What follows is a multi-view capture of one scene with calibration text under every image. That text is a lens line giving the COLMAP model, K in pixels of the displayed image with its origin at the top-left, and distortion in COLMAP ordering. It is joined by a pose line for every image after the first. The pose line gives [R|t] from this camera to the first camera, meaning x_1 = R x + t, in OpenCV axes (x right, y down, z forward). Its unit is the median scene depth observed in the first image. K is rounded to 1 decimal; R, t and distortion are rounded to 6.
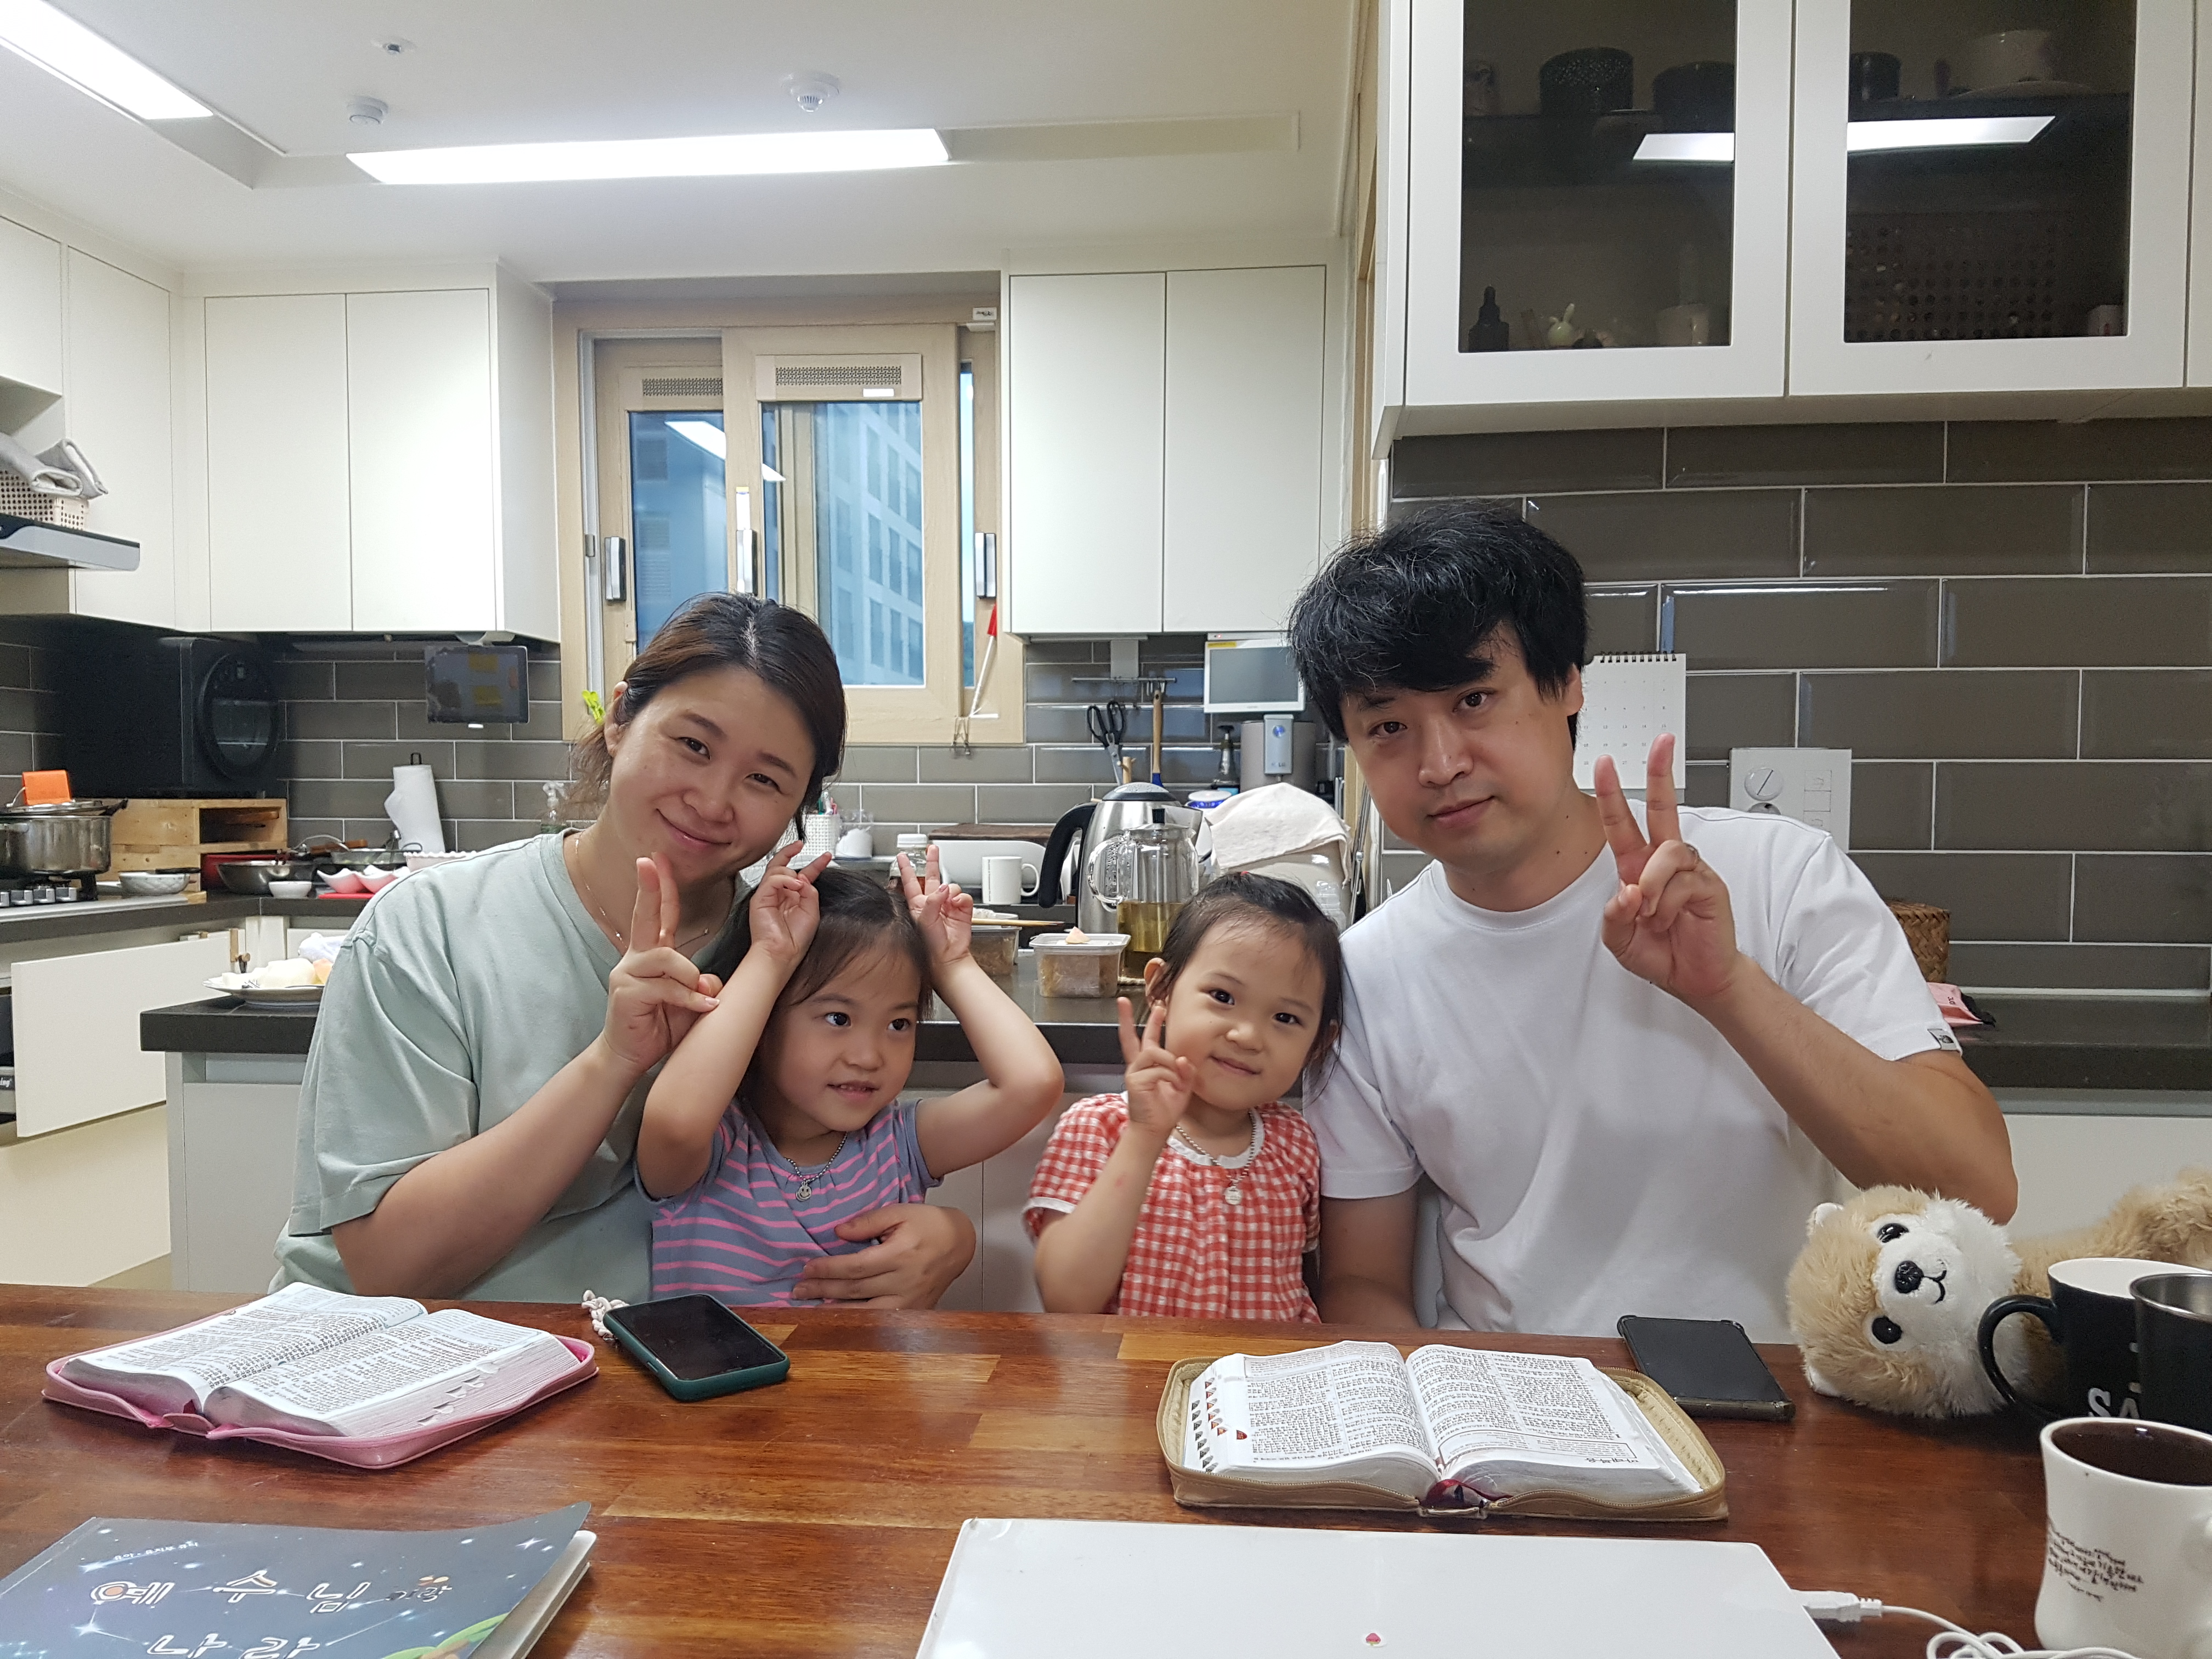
lens RADIAL K [[1685.6, 0, 1096.8], [0, 1685.6, 924.7], [0, 0, 1]] dist [0.114097, -0.194641]
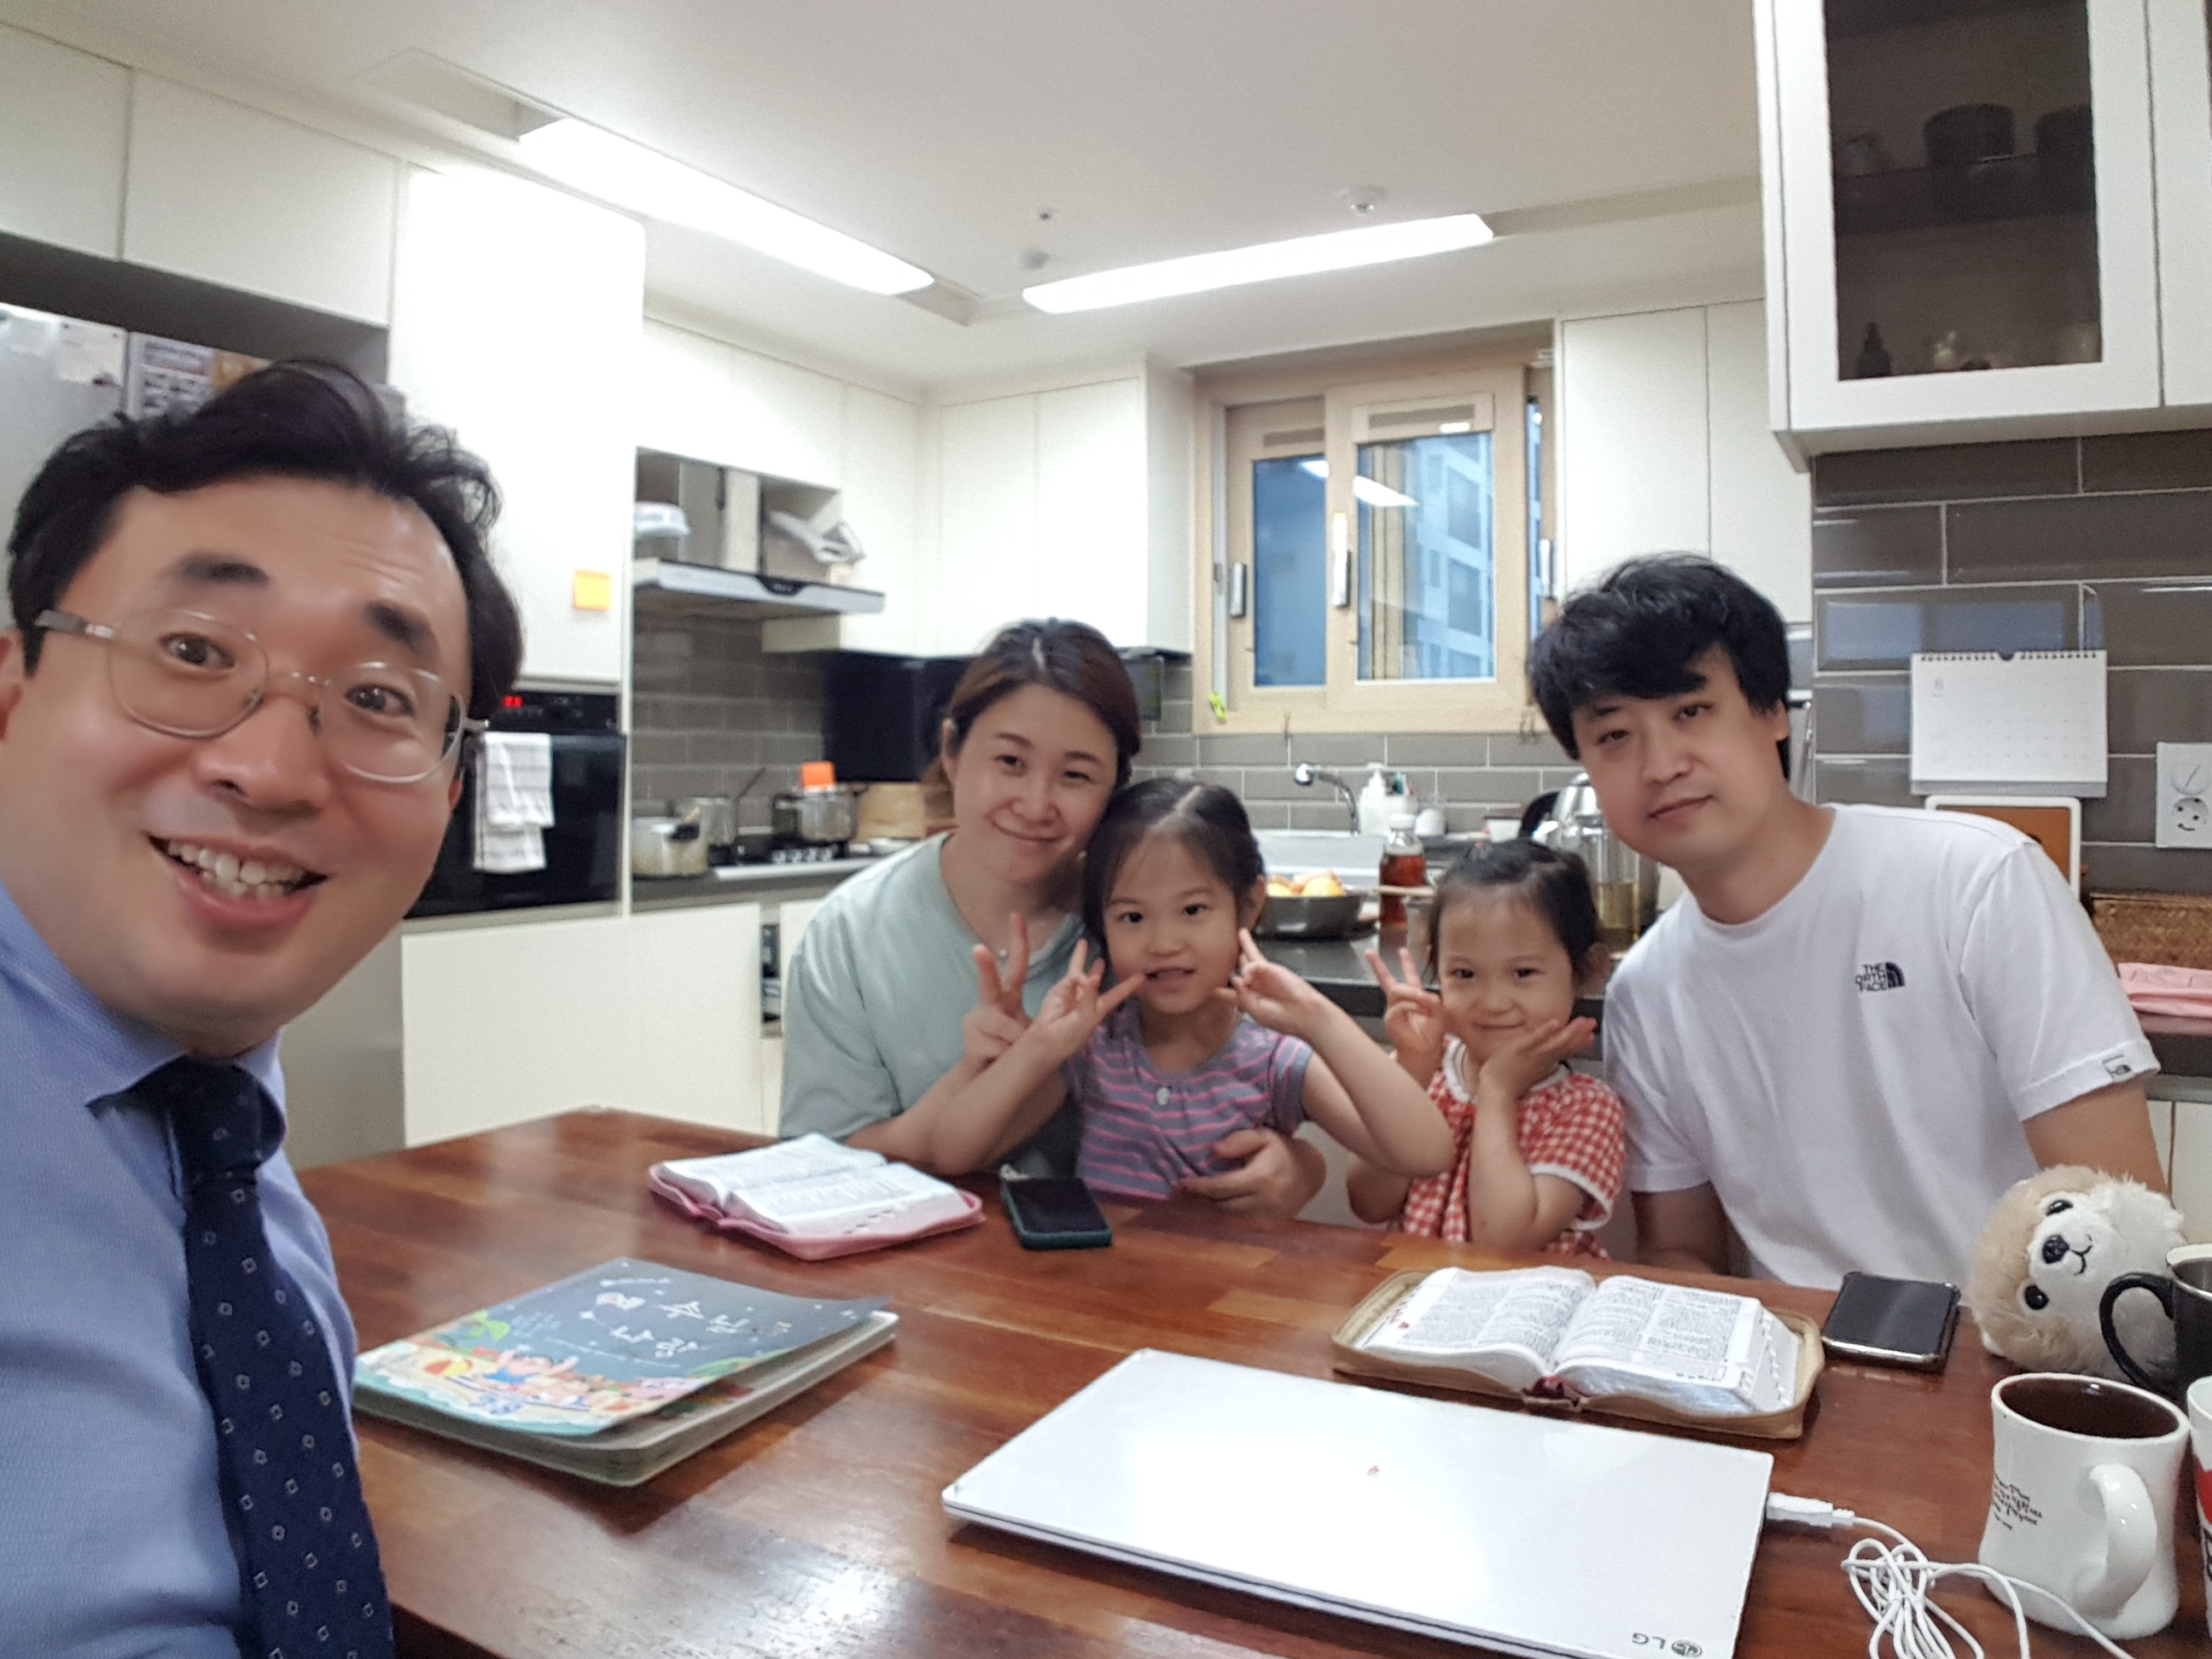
lens RADIAL K [[1564.7, 0, 1107.5], [0, 1564.7, 837.5], [0, 0, 1]] dist [-0.127744, 0.007541]
pose [[0.910651, 0.013681, -0.412949, 0.288525], [-0.027742, 0.999221, -0.028072, -0.008422], [0.412243, 0.037020, 0.910321, -0.081542]]
